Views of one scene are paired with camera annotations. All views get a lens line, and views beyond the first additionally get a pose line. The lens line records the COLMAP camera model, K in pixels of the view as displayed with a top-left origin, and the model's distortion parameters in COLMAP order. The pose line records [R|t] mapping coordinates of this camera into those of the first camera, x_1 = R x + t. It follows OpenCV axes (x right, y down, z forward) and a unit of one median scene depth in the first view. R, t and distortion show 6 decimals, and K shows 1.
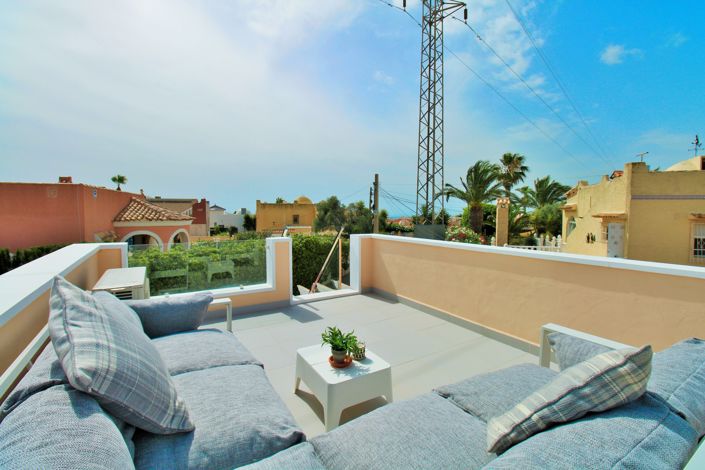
lens RADIAL K [[328.0, 0, 354.6], [0, 328.0, 232.9], [0, 0, 1]] dist [-0.001661, -0.002968]
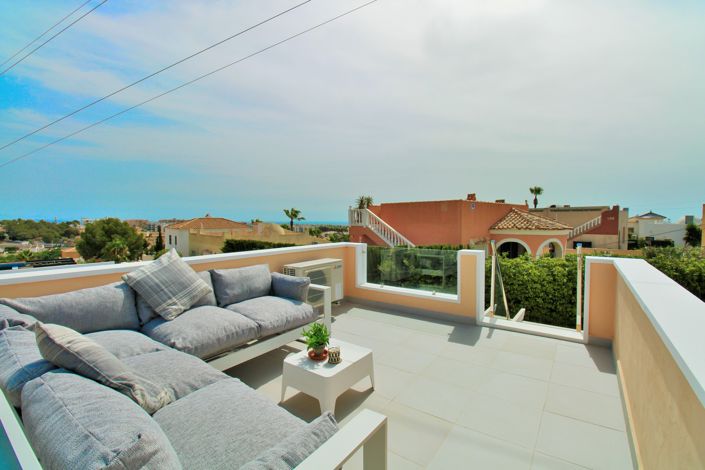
lens RADIAL K [[328.0, 0, 353.8], [0, 328.0, 234.6], [0, 0, 1]] dist [-0.001661, -0.002968]
pose [[0.383063, 0.037832, -0.922947, 0.138506], [-0.056827, 0.998234, 0.017333, -0.007661], [0.921973, 0.045809, 0.384536, 0.085848]]
